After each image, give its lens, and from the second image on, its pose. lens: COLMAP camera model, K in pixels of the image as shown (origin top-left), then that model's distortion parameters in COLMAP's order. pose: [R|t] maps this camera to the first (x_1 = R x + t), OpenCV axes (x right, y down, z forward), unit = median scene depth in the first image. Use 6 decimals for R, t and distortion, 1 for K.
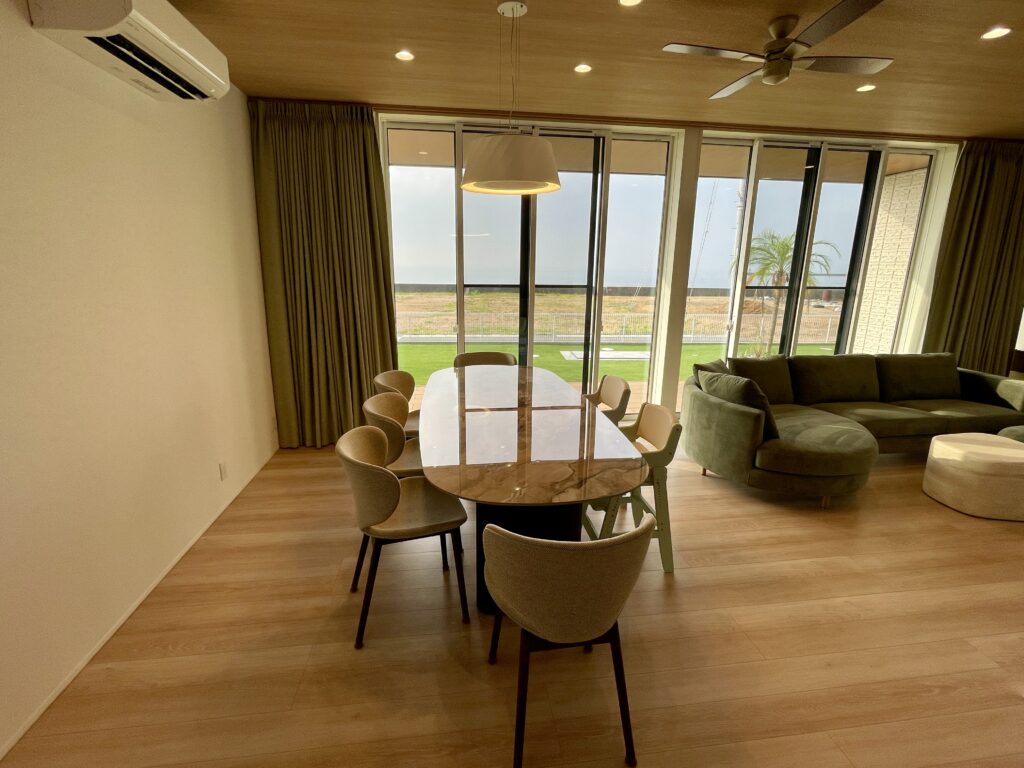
lens RADIAL K [[473.3, 0, 512.0], [0, 473.3, 384.0], [0, 0, 1]] dist [0.002795, 0.000373]
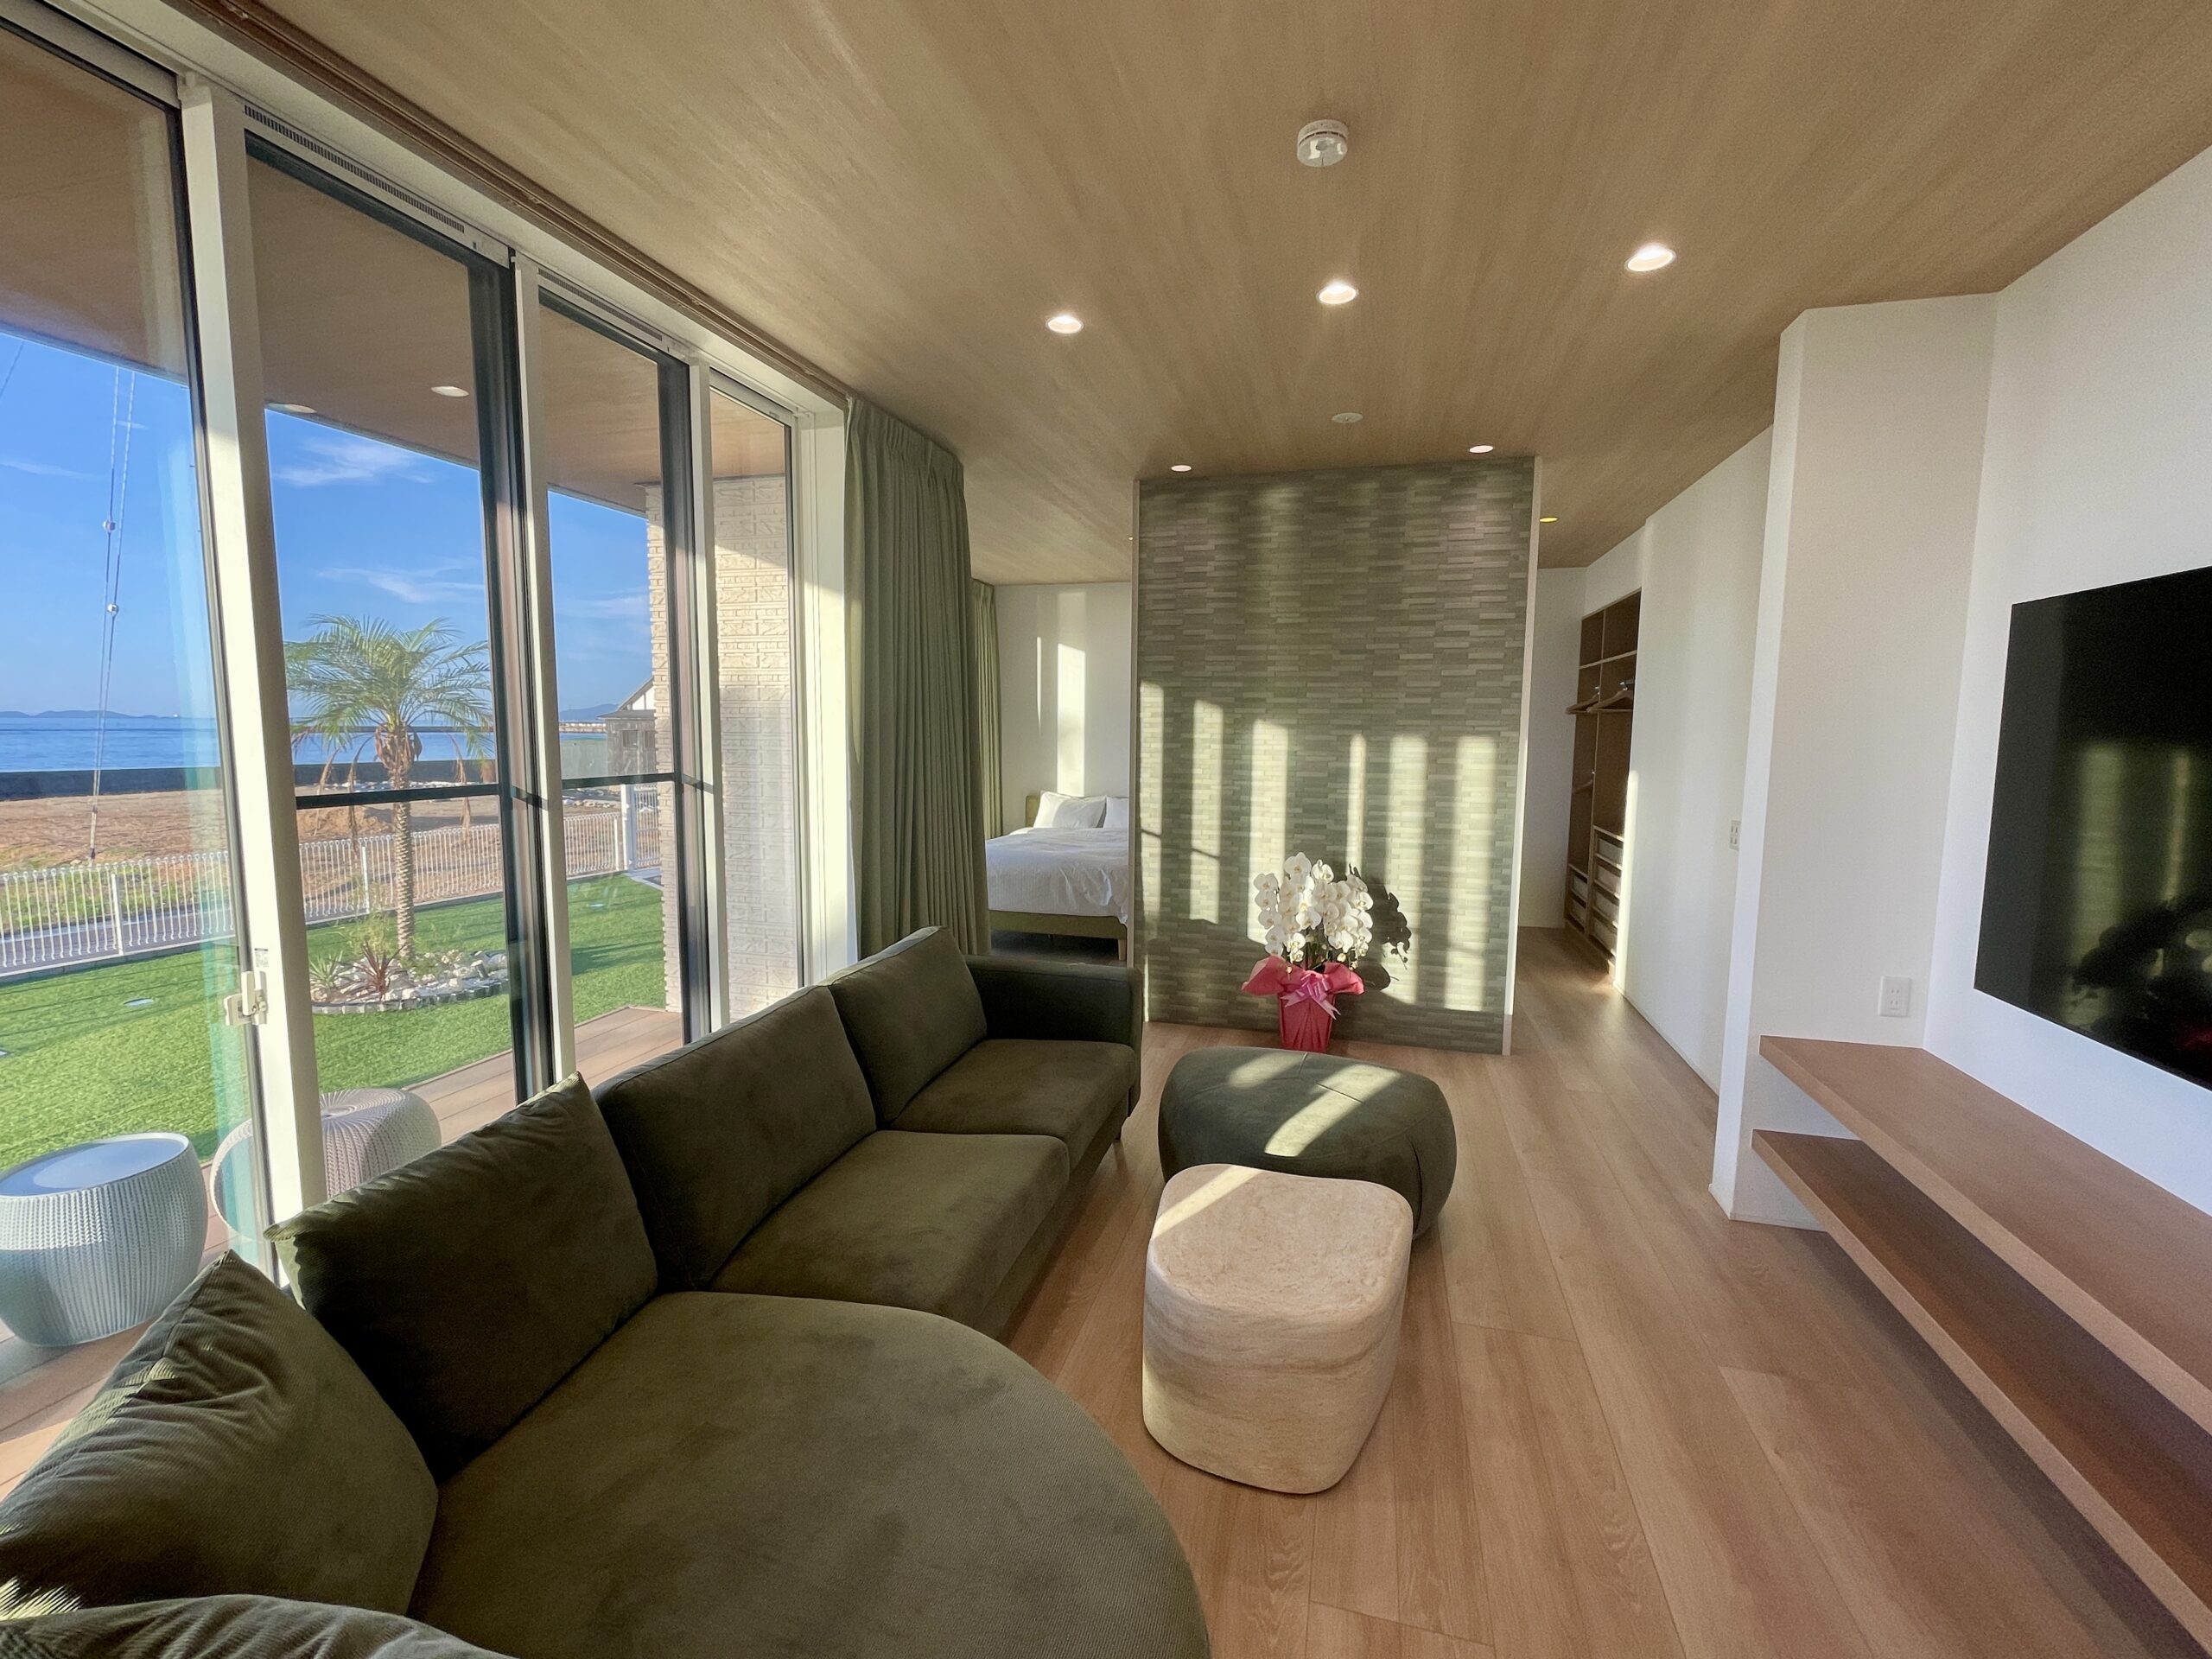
lens RADIAL K [[961.7, 0, 1106.0], [0, 961.7, 829.5], [0, 0, 1]] dist [0.014479, -0.000019]
pose [[0.409675, -0.098518, 0.906896, 0.255738], [0.210192, 0.977596, 0.011247, -0.120334], [-0.887686, 0.186014, 0.421204, 0.524608]]
